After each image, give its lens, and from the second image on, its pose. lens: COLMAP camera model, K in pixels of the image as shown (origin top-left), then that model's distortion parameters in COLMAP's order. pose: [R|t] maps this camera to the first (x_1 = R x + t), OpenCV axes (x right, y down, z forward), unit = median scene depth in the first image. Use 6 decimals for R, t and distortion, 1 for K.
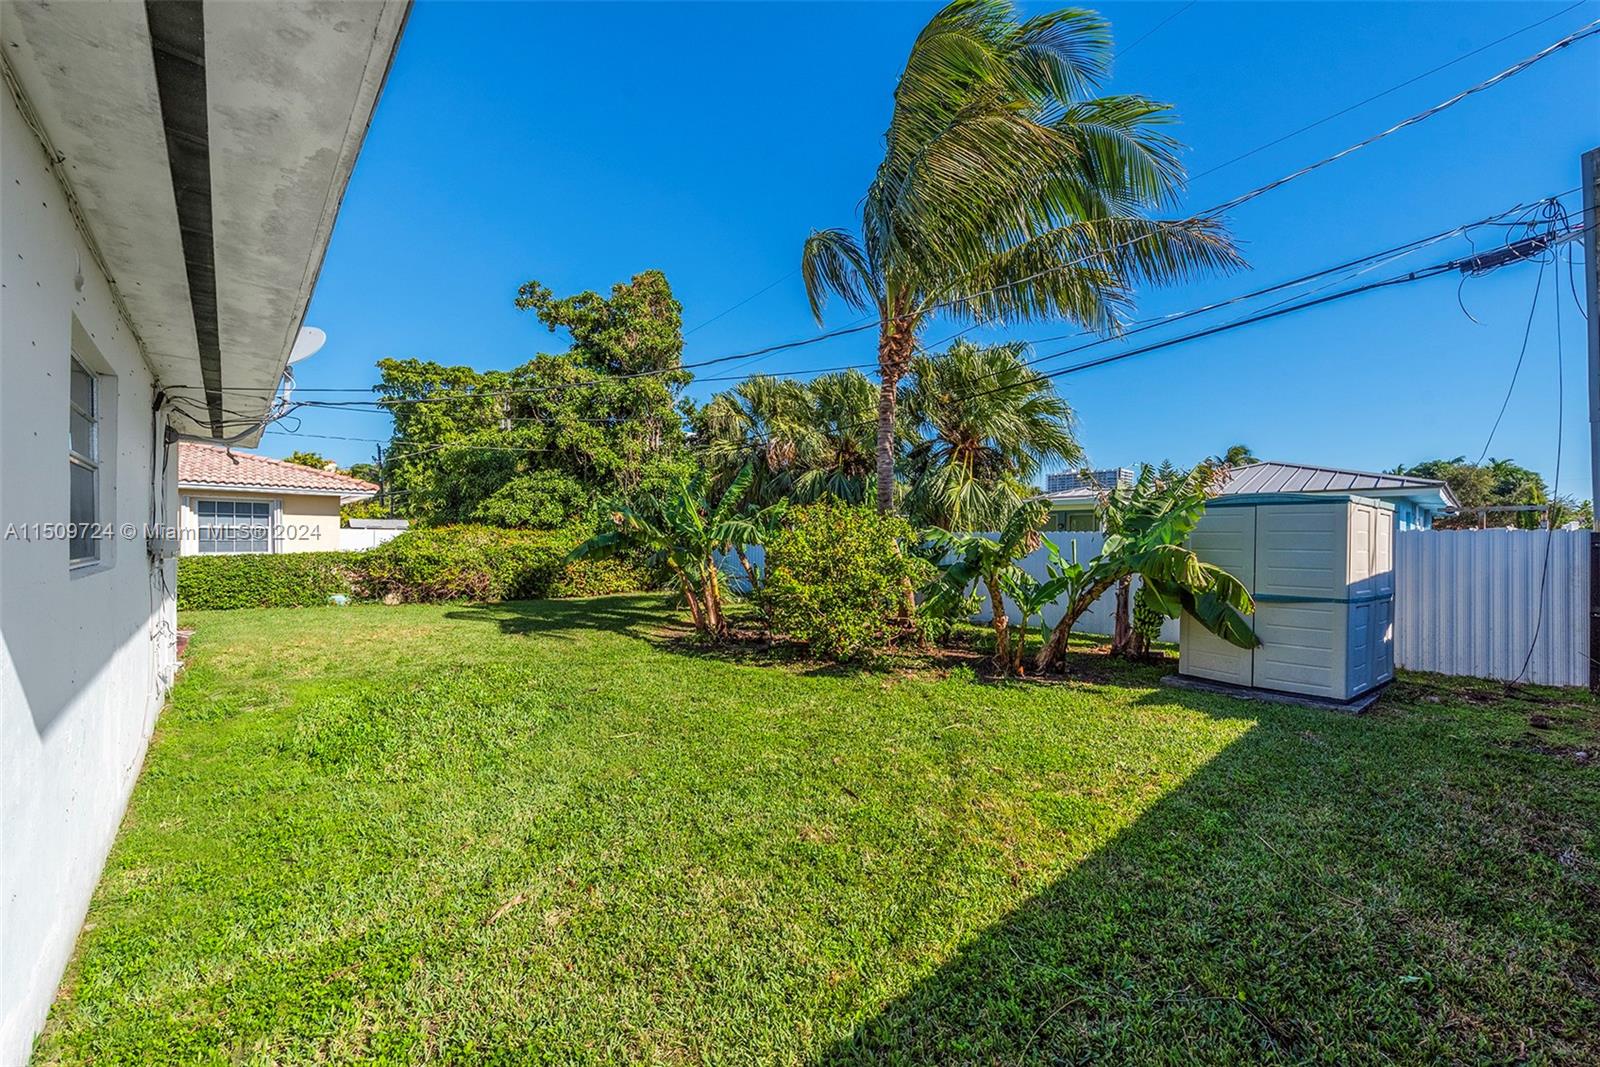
lens RADIAL K [[631.8, 0, 796.4], [0, 631.8, 532.8], [0, 0, 1]] dist [0.001984, -0.000041]
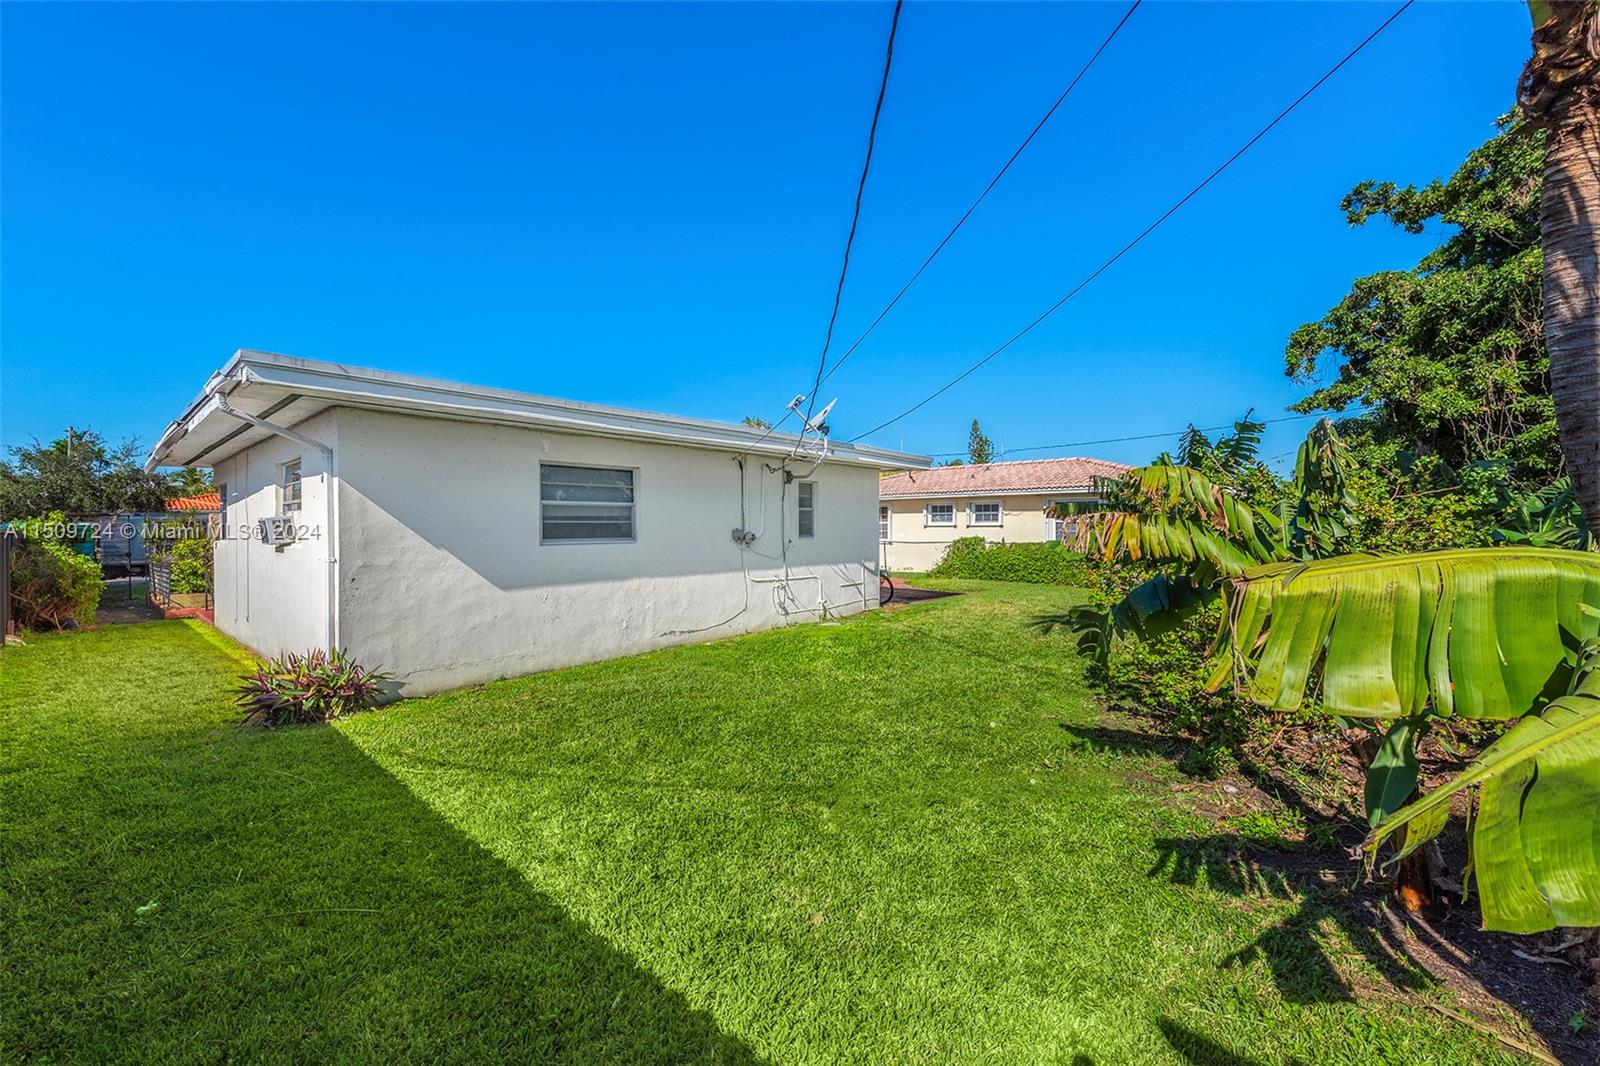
lens RADIAL K [[631.8, 0, 796.7], [0, 631.8, 537.6], [0, 0, 1]] dist [0.001984, -0.000041]
pose [[0.087668, 0.008383, -0.996115, 0.277364], [0.011589, 0.999888, 0.009434, 0.004885], [0.996082, -0.012372, 0.087561, 0.267664]]
